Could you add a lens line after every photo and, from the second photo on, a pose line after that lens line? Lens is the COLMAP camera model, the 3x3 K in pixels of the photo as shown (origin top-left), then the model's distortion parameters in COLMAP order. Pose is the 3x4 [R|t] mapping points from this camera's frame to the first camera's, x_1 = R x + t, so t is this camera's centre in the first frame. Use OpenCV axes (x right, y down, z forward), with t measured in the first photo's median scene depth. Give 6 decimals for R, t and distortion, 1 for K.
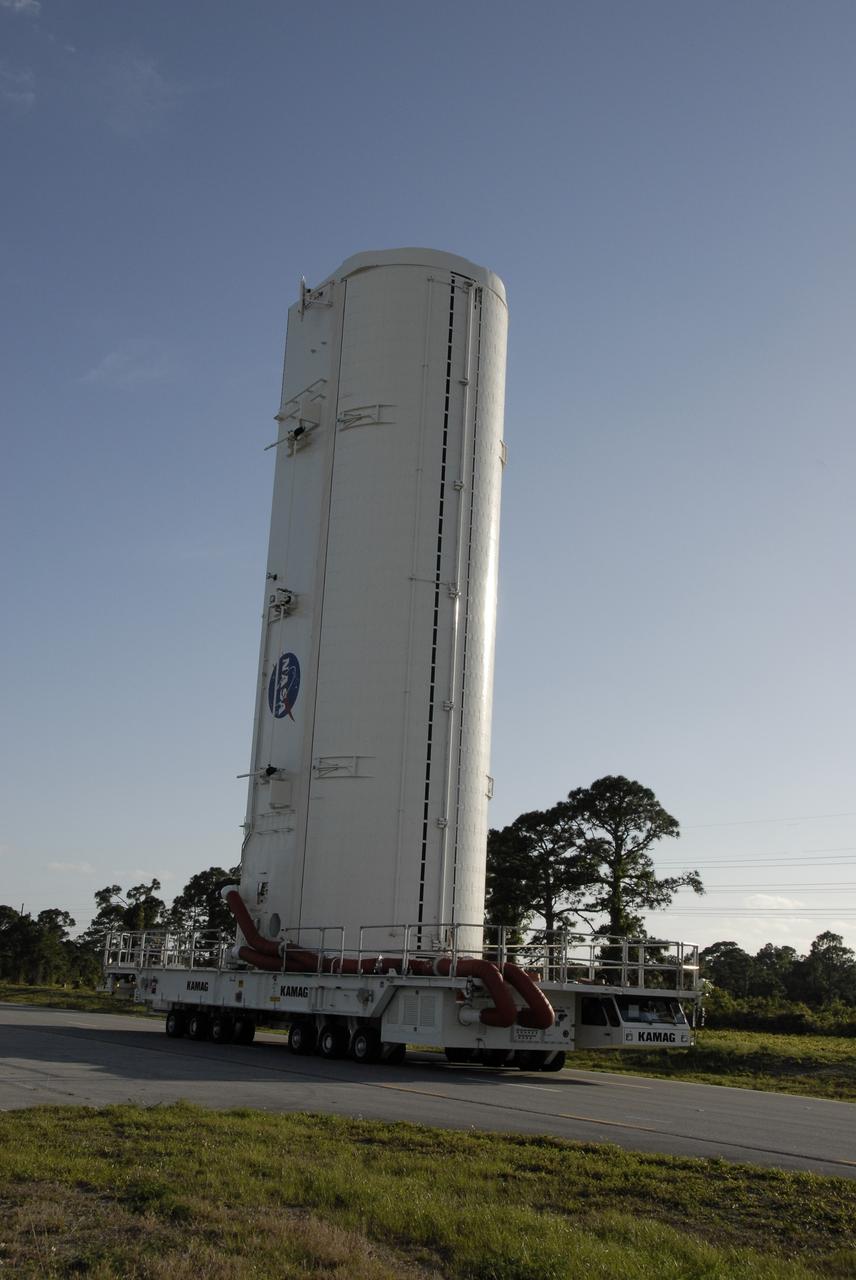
lens RADIAL K [[1402.5, 0, 428.0], [0, 1402.5, 640.0], [0, 0, 1]] dist [0.089613, -0.000262]
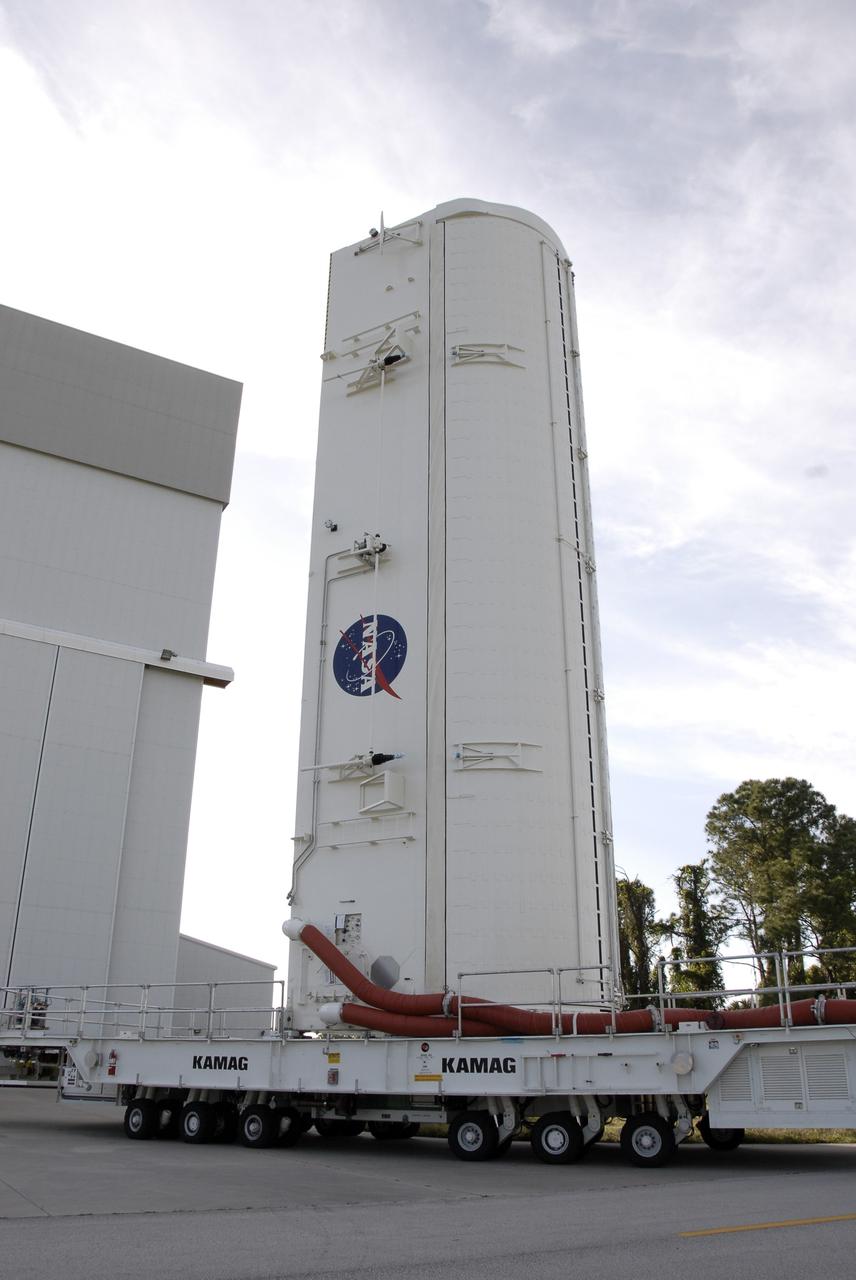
lens RADIAL K [[1006.7, 0, 428.0], [0, 1006.7, 640.0], [0, 0, 1]] dist [-0.089472, 0.001442]
pose [[0.878764, 0.141449, 0.455815, -0.342386], [-0.072844, 0.983633, -0.164805, 0.118185], [-0.471666, 0.111621, 0.874684, 0.529546]]
